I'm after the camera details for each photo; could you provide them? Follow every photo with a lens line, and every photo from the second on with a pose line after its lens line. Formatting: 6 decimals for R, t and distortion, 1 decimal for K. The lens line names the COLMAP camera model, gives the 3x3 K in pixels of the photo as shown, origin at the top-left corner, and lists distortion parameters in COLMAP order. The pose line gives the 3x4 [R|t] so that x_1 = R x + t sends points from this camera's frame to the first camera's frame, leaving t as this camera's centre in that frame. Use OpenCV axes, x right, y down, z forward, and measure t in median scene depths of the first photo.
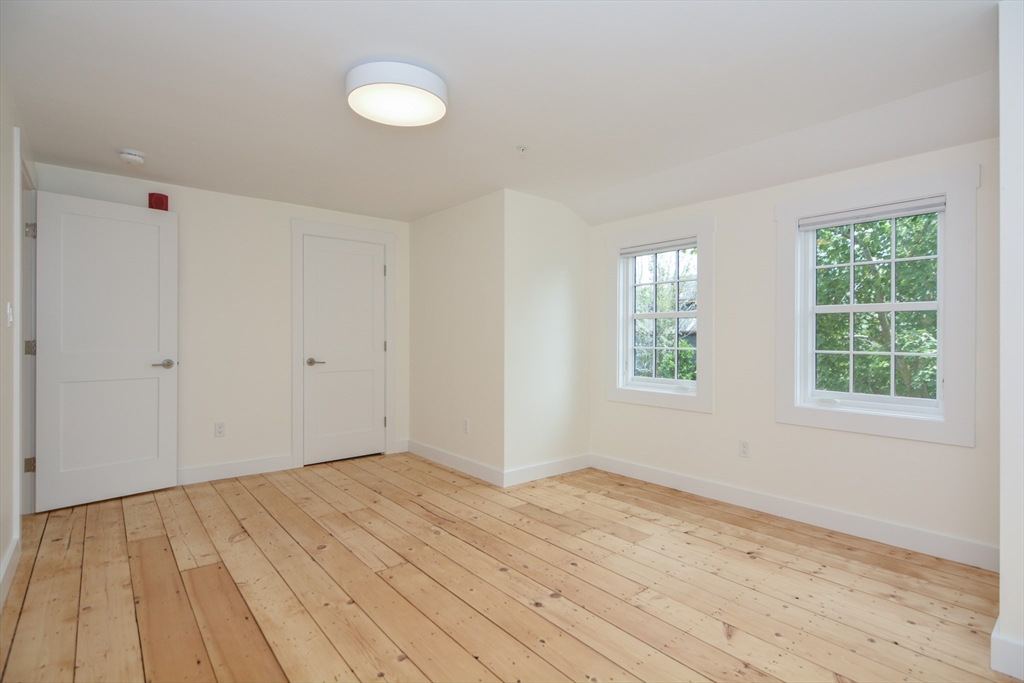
lens RADIAL K [[502.7, 0, 518.4], [0, 502.7, 333.2], [0, 0, 1]] dist [0.000706, -0.007321]
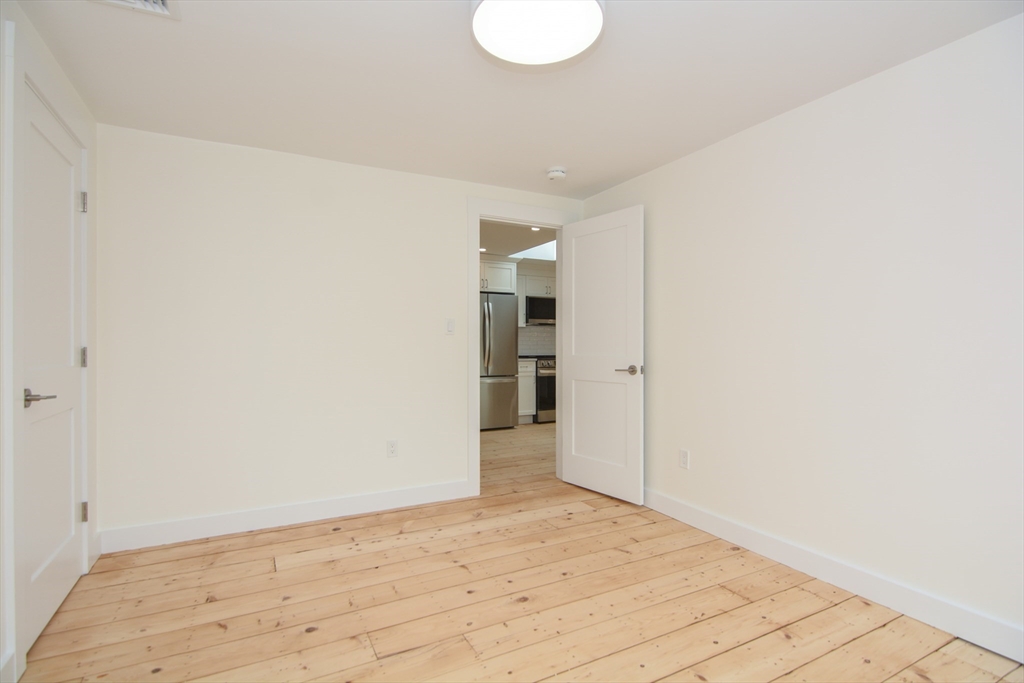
lens RADIAL K [[502.7, 0, 518.5], [0, 502.7, 342.9], [0, 0, 1]] dist [0.000706, -0.007321]
pose [[-0.226897, -0.004800, -0.973907, 0.246590], [-0.004006, 0.999984, -0.003995, 0.014648], [0.973911, 0.002995, -0.226913, 0.959786]]
